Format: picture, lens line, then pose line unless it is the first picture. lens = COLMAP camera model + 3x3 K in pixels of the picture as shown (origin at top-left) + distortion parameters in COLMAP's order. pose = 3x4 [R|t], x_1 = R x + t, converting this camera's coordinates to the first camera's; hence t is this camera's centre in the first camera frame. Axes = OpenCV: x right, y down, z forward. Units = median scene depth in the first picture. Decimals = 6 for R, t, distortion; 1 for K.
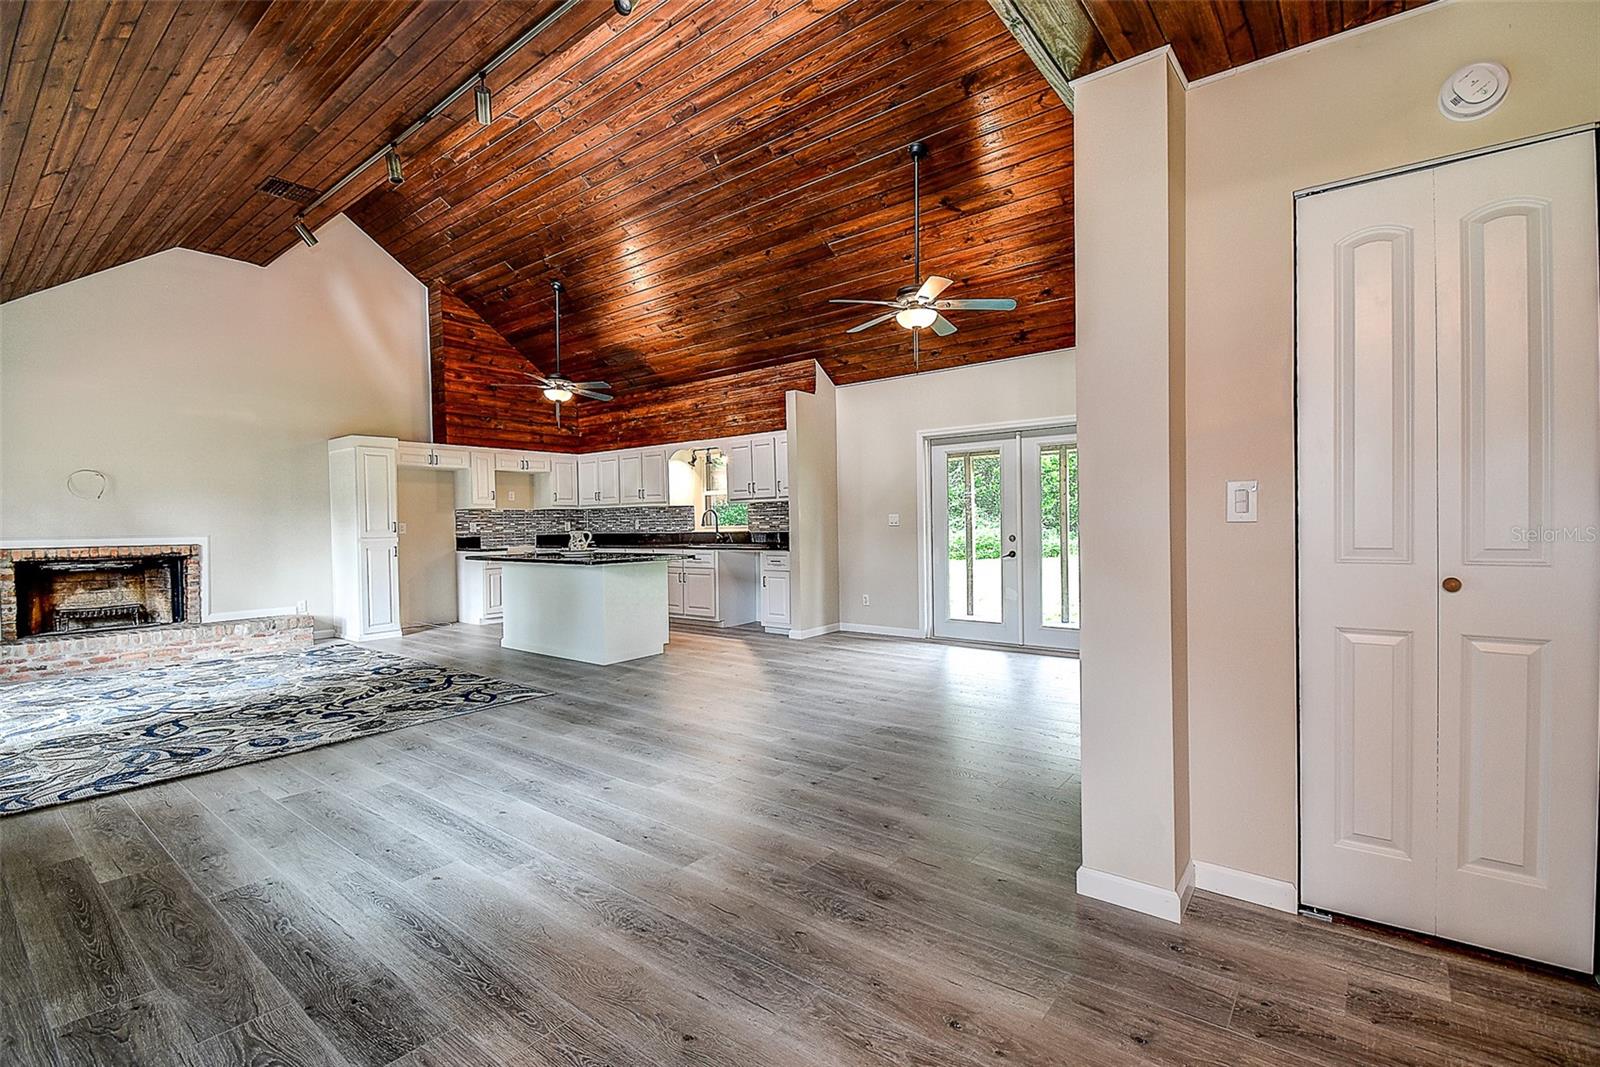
lens RADIAL K [[708.5, 0, 798.5], [0, 708.5, 534.8], [0, 0, 1]] dist [0.036716, -0.027676]
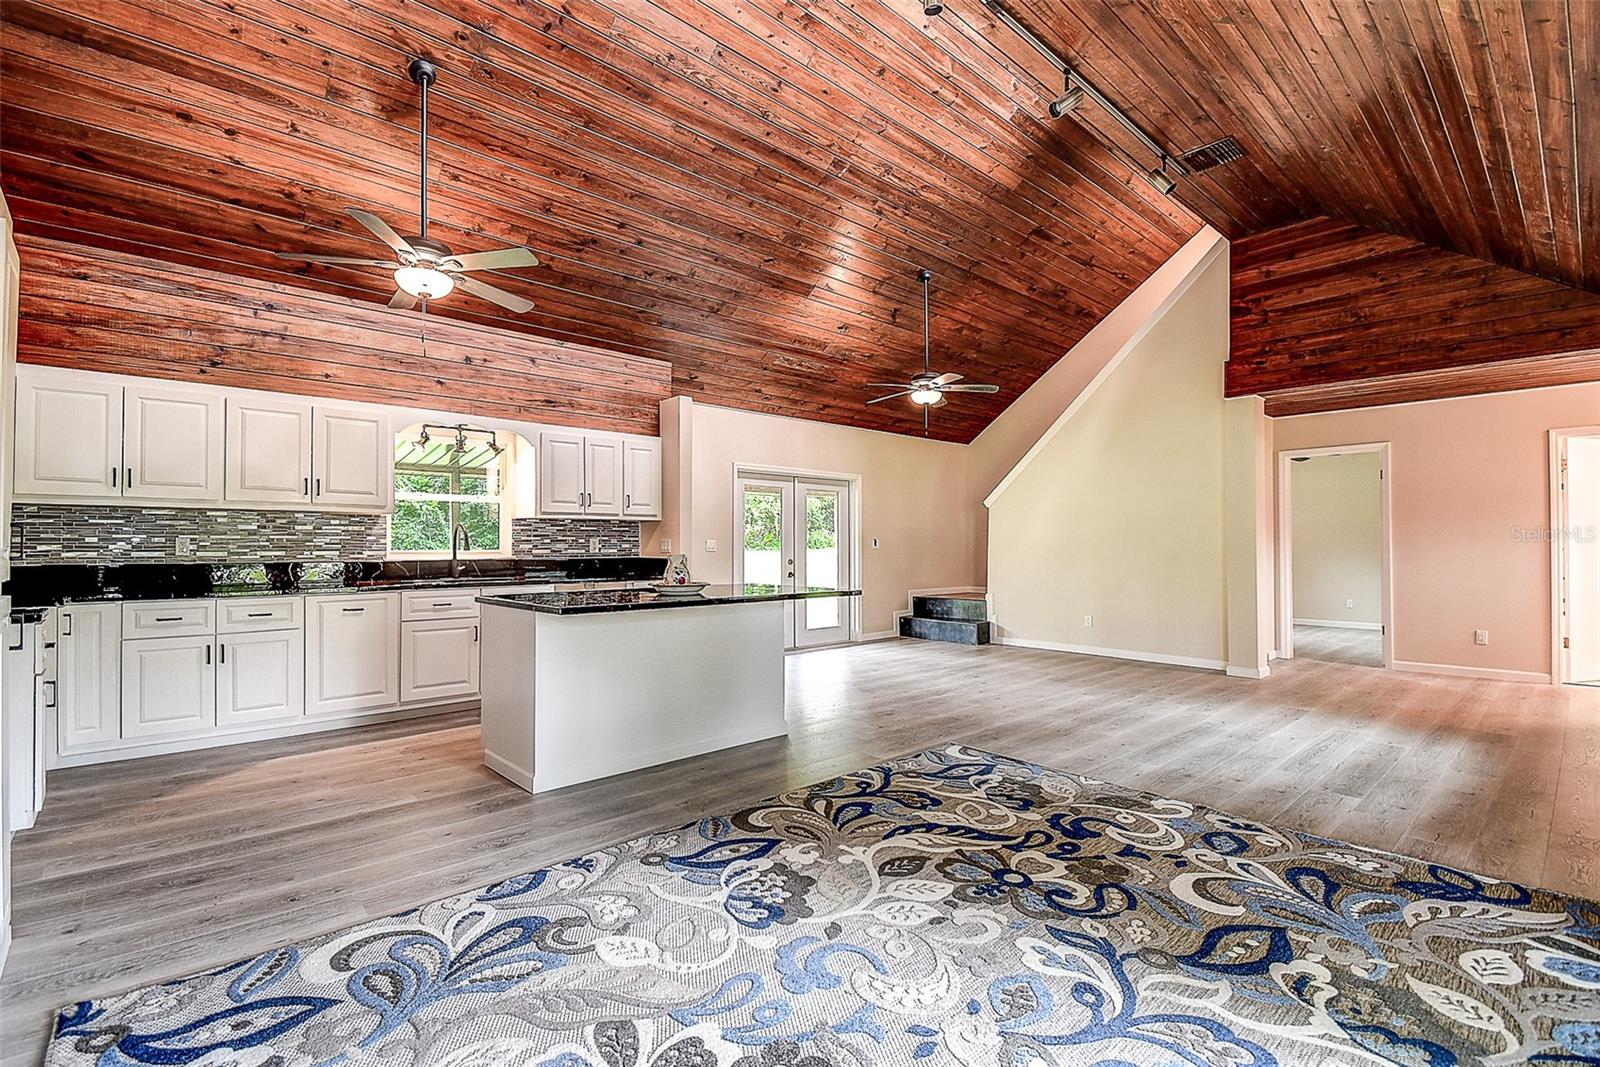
lens RADIAL K [[708.5, 0, 798.5], [0, 708.5, 534.8], [0, 0, 1]] dist [0.036716, -0.027676]
pose [[0.166086, 0.030814, 0.985630, -1.072930], [0.015068, 0.999316, -0.033780, 0.000068], [-0.985996, 0.020462, 0.165508, 0.911732]]
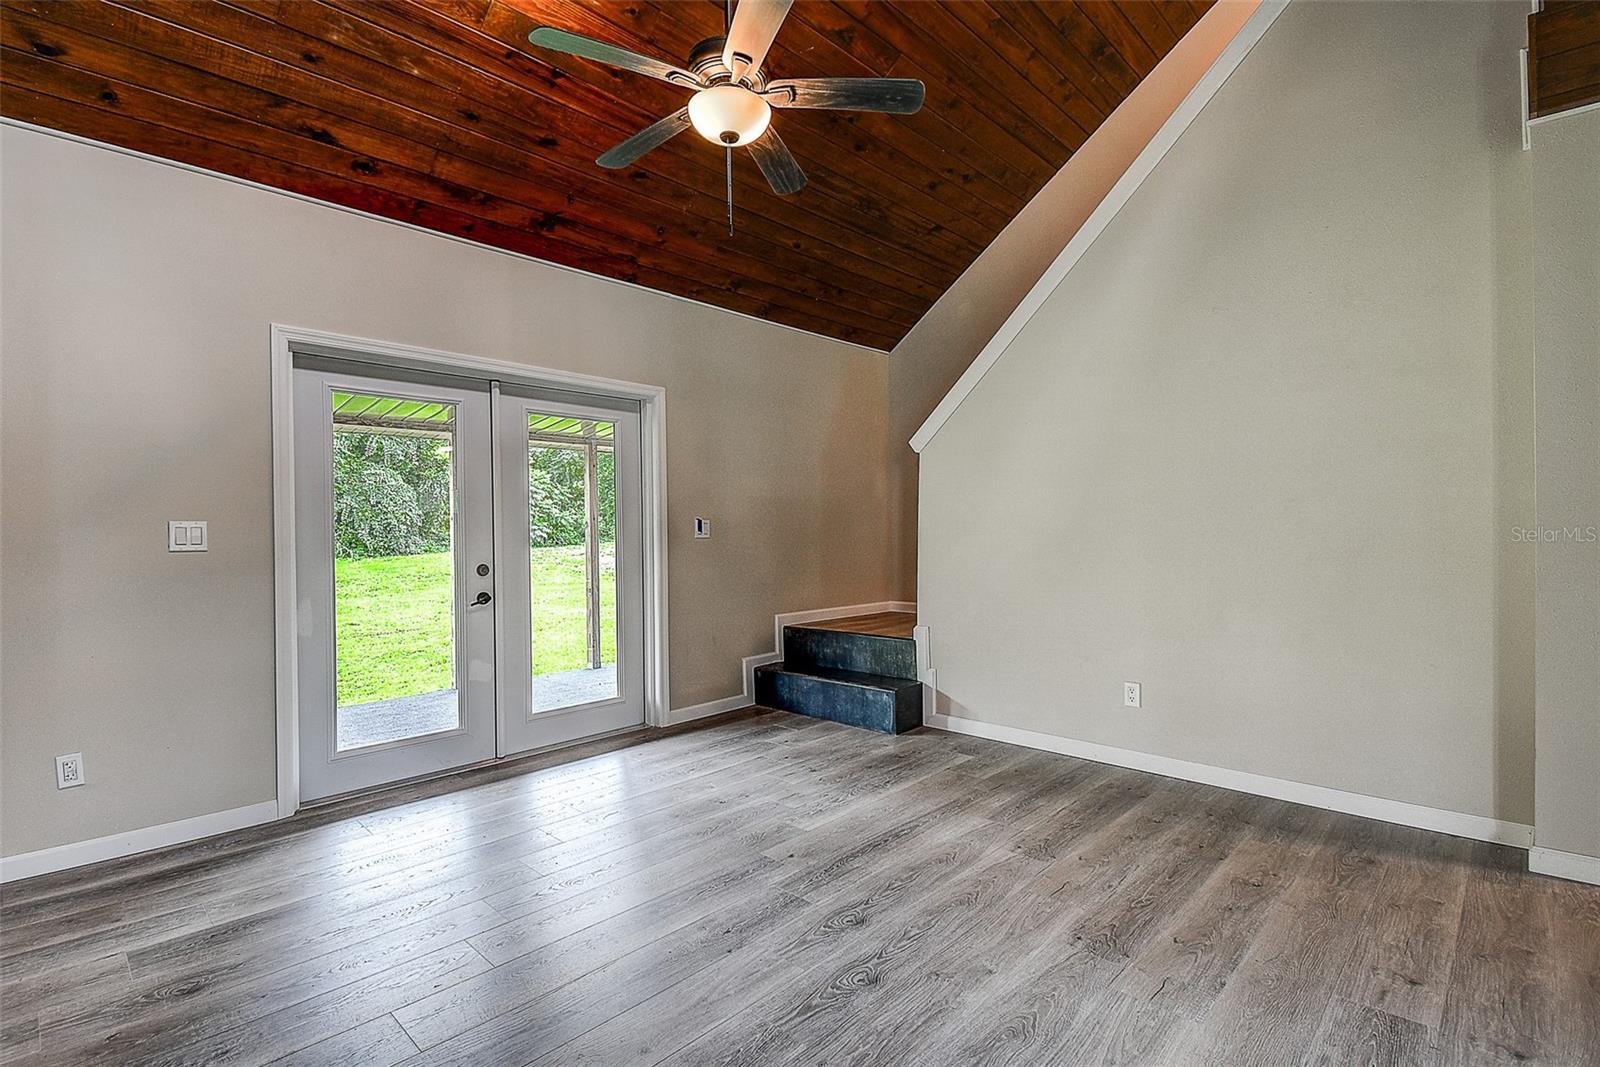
lens RADIAL K [[747.6, 0, 800.0], [0, 747.6, 533.5], [0, 0, 1]] dist [0.043401, -0.034577]
pose [[0.098259, 0.010733, 0.995103, -0.306552], [0.026781, 0.999551, -0.013426, -0.010232], [-0.994800, 0.027969, 0.097927, 0.810167]]
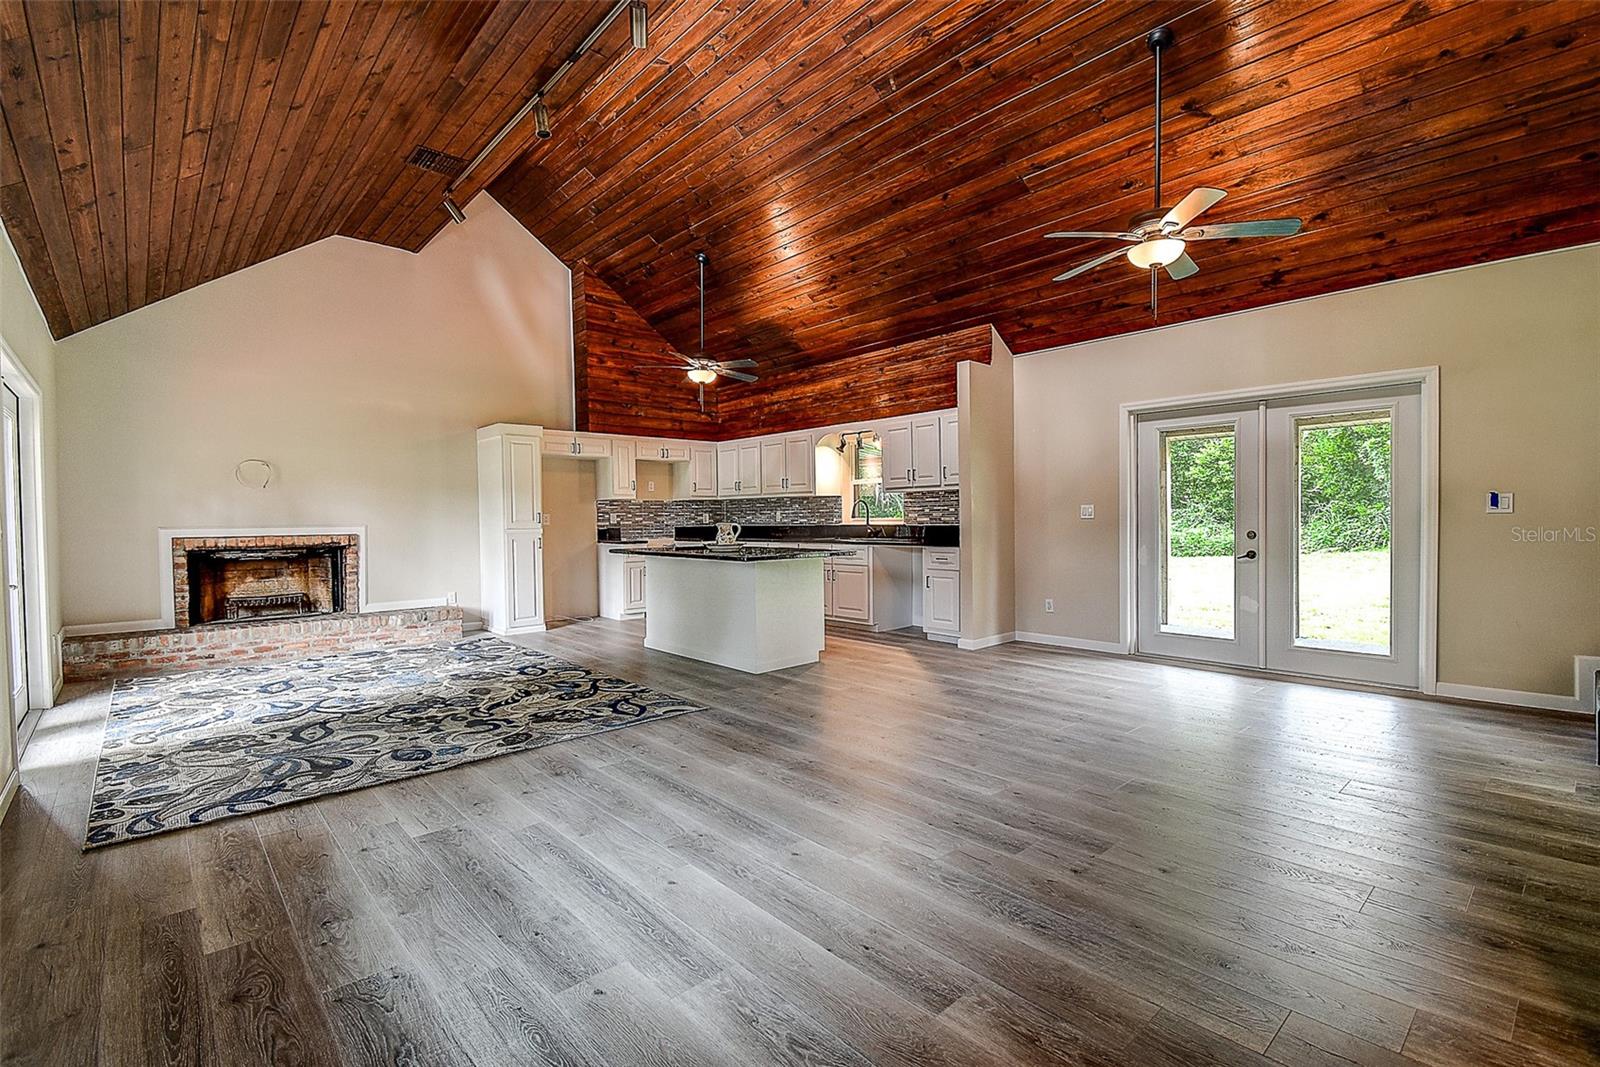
lens RADIAL K [[720.4, 0, 800.0], [0, 720.4, 533.5], [0, 0, 1]] dist [0.040603, -0.029524]
pose [[0.986422, 0.007635, -0.164054, -0.076929], [-0.006403, 0.999947, 0.008035, 0.000159], [0.164107, -0.006876, 0.986419, 0.126100]]
